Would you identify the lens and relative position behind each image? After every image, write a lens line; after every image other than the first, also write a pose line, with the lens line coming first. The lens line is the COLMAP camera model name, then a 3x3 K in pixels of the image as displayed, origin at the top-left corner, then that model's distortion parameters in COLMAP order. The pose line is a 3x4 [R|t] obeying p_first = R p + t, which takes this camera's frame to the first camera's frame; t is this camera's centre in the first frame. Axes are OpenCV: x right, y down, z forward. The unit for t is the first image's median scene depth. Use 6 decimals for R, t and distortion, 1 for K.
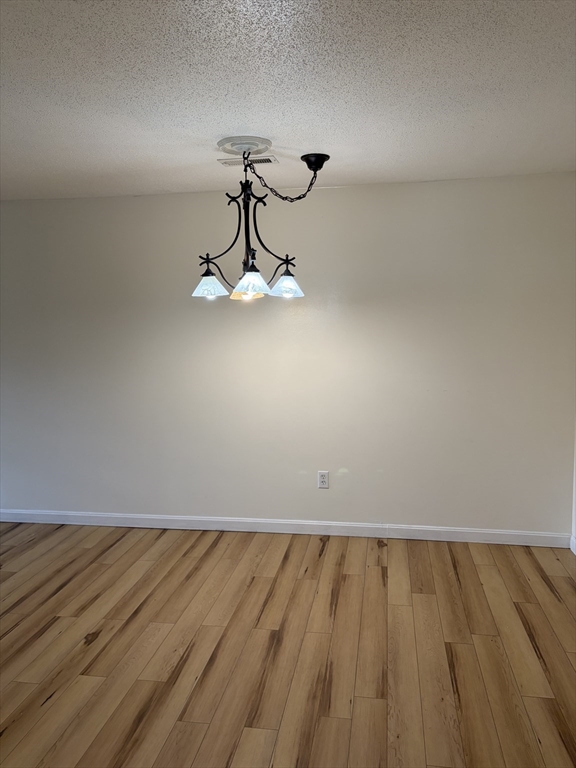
lens RADIAL K [[569.0, 0, 288.0], [0, 569.0, 384.0], [0, 0, 1]] dist [0.022173, -0.006990]
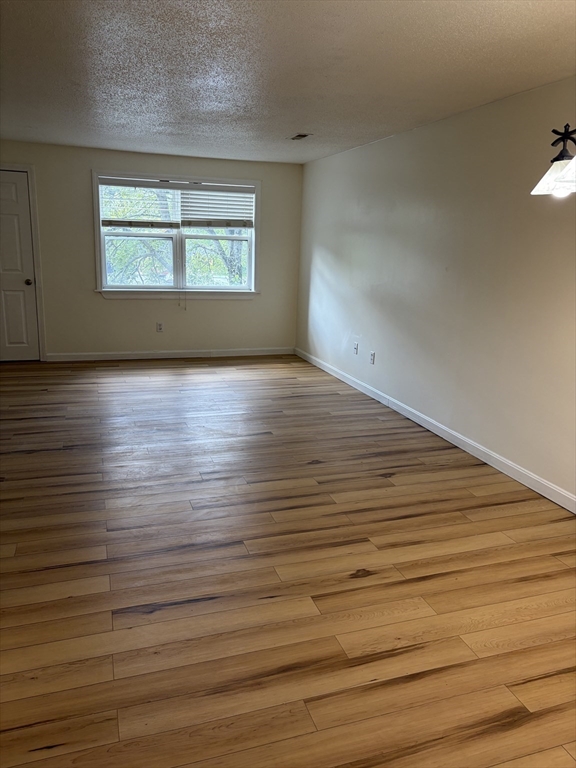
lens RADIAL K [[569.0, 0, 288.0], [0, 569.0, 384.0], [0, 0, 1]] dist [0.022173, -0.006990]
pose [[0.487210, 0.245412, -0.838093, 0.287888], [-0.136985, 0.969298, 0.204198, -0.034327], [0.862474, 0.015319, 0.505869, 0.382702]]
